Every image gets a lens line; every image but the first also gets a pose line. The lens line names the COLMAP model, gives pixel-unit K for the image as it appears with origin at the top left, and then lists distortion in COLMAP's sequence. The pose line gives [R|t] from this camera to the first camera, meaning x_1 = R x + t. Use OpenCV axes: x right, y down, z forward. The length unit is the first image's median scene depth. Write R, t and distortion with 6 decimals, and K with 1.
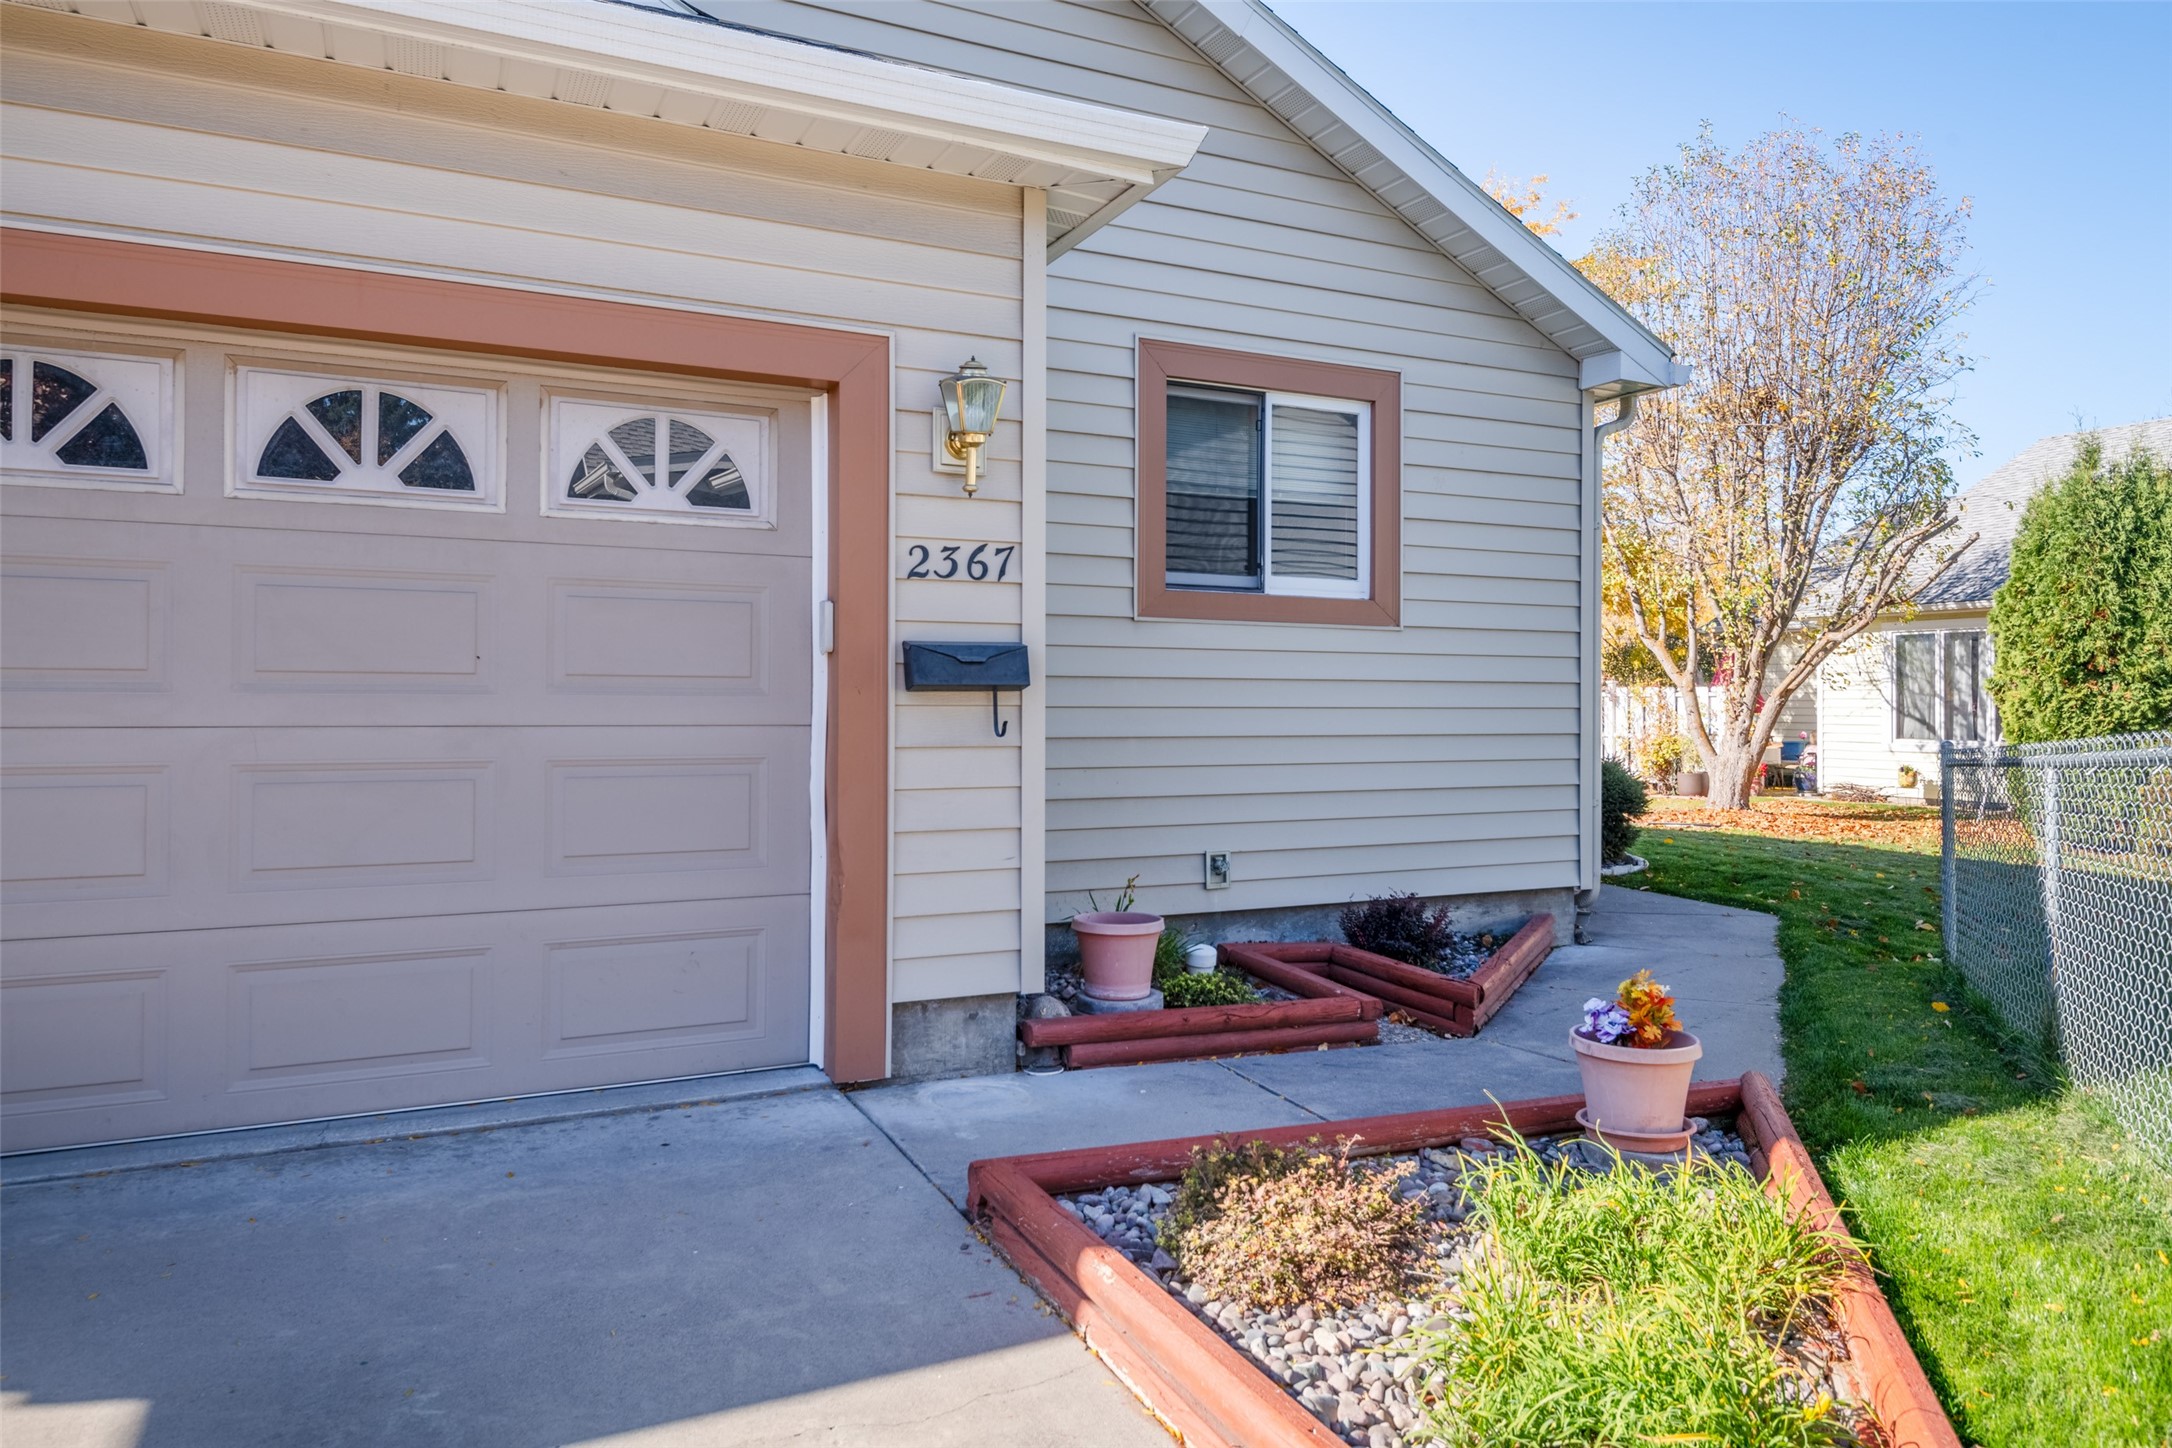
lens RADIAL K [[1470.8, 0, 1082.1], [0, 1470.8, 685.1], [0, 0, 1]] dist [0.029157, -0.013702]
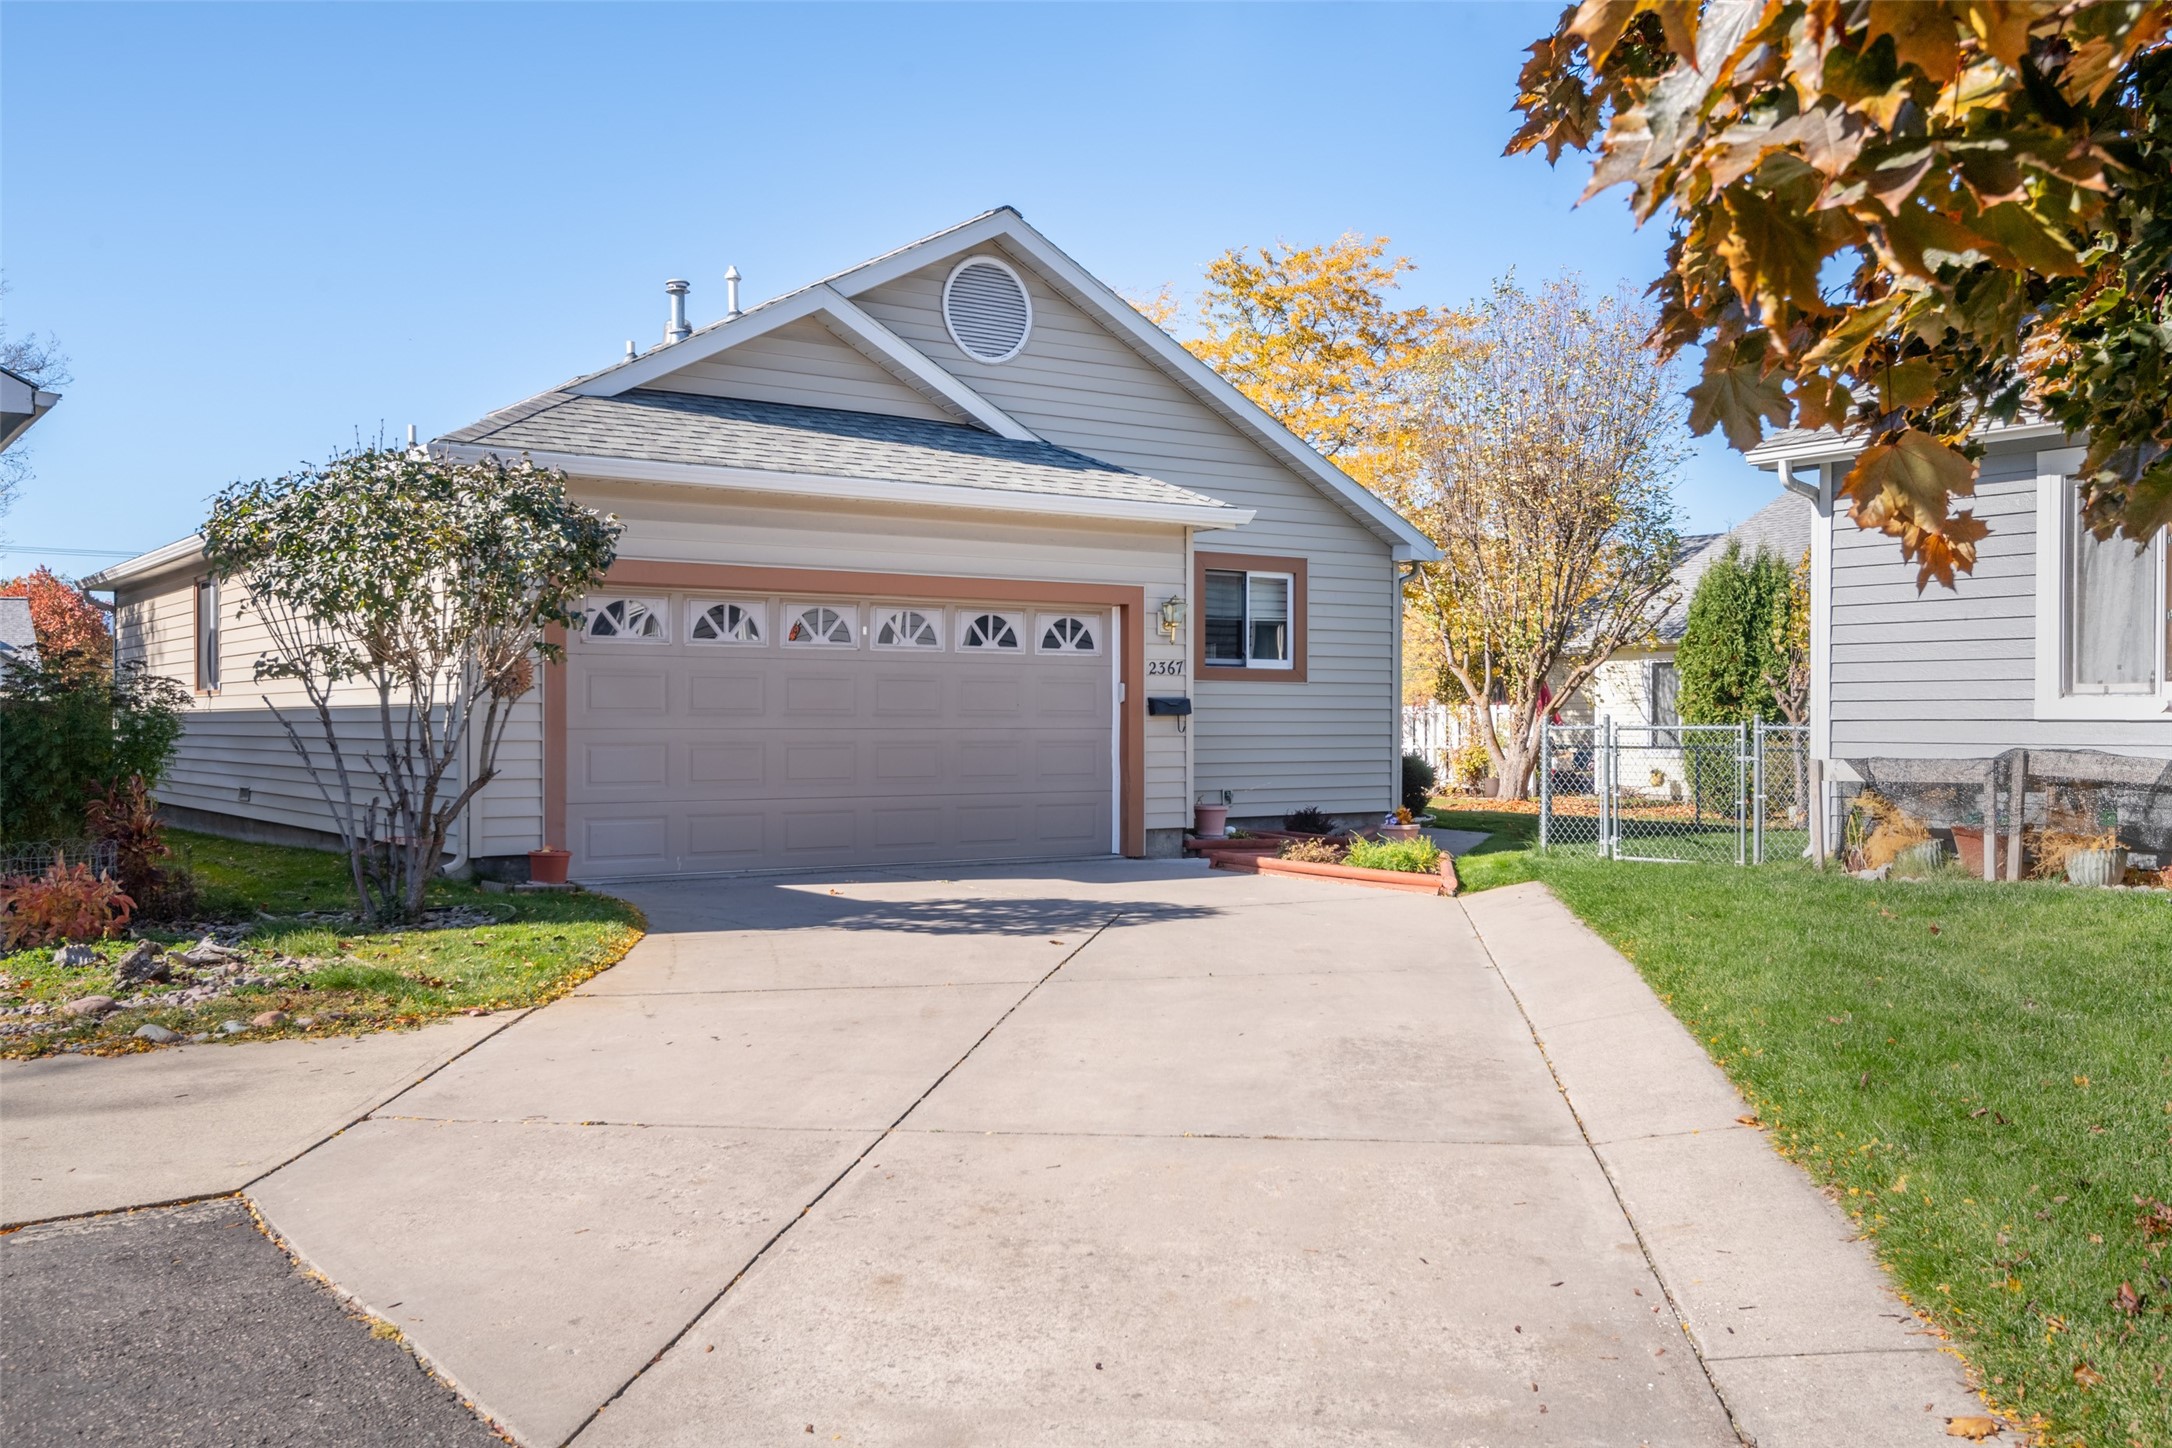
lens RADIAL K [[2032.3, 0, 1099.4], [0, 2032.3, 737.2], [0, 0, 1]] dist [0.095216, 0.000000]
pose [[0.986050, -0.004093, 0.166397, -0.545042], [0.000718, 0.999793, 0.020335, -0.021283], [-0.166446, -0.019932, 0.985849, -1.760225]]
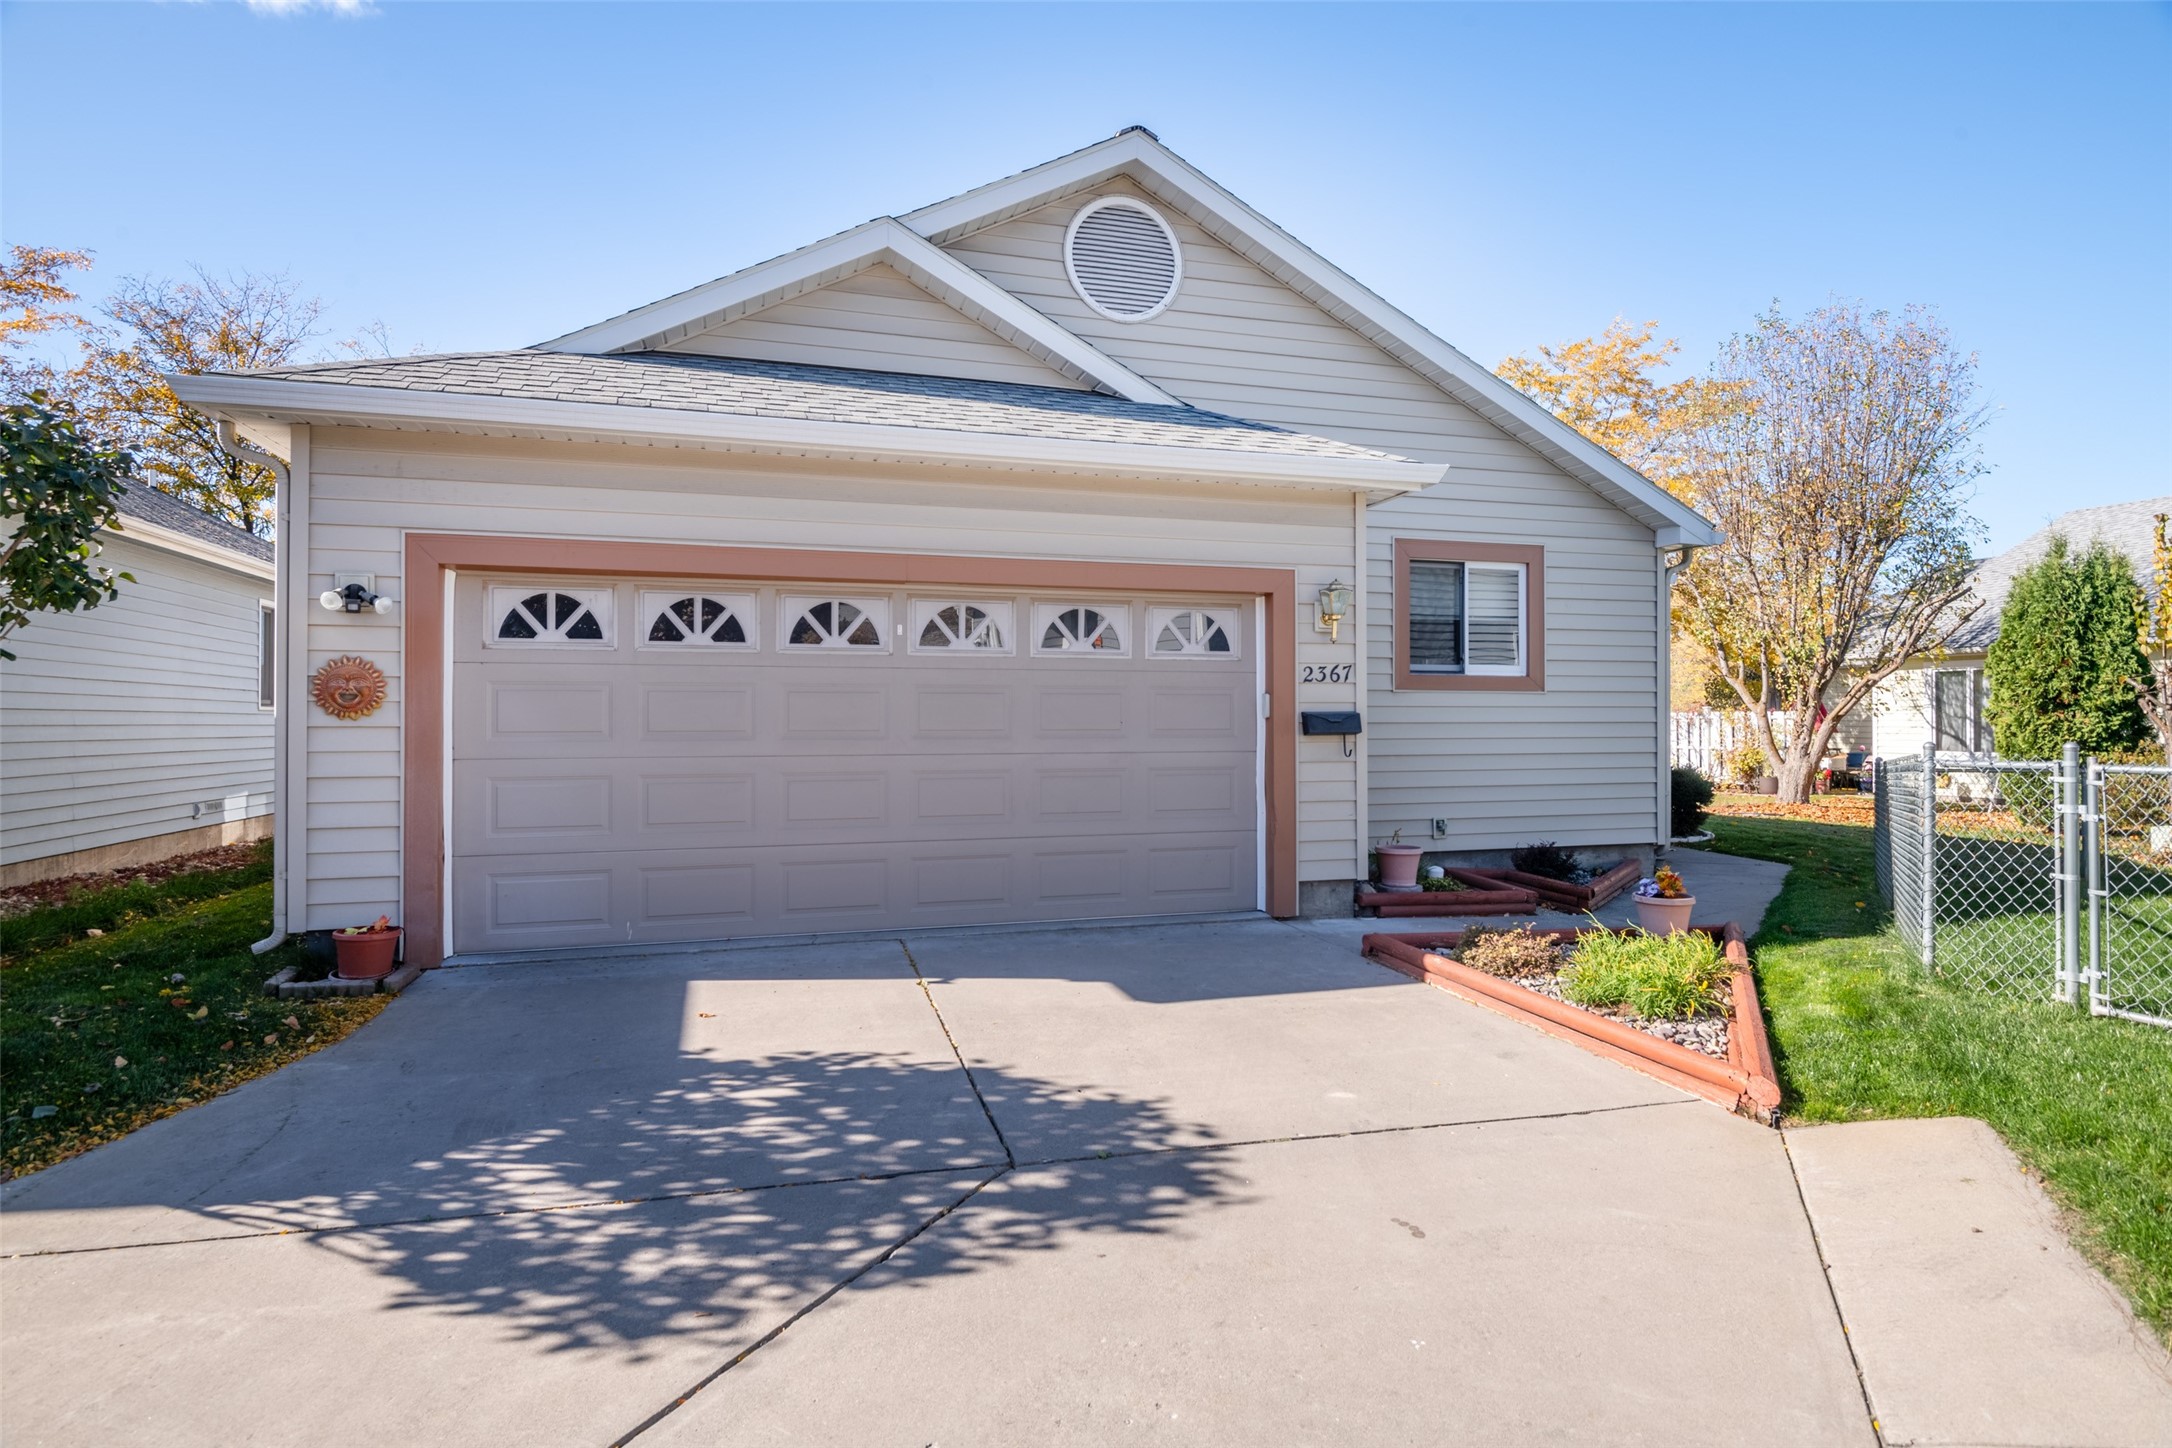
lens RADIAL K [[1189.8, 0, 1069.7], [0, 1189.8, 709.1], [0, 0, 1]] dist [0.026534, -0.026378]
pose [[0.987511, -0.006552, -0.157415, -0.117895], [0.007072, 0.999971, 0.002743, -0.026632], [0.157392, -0.003822, 0.987529, -0.489037]]
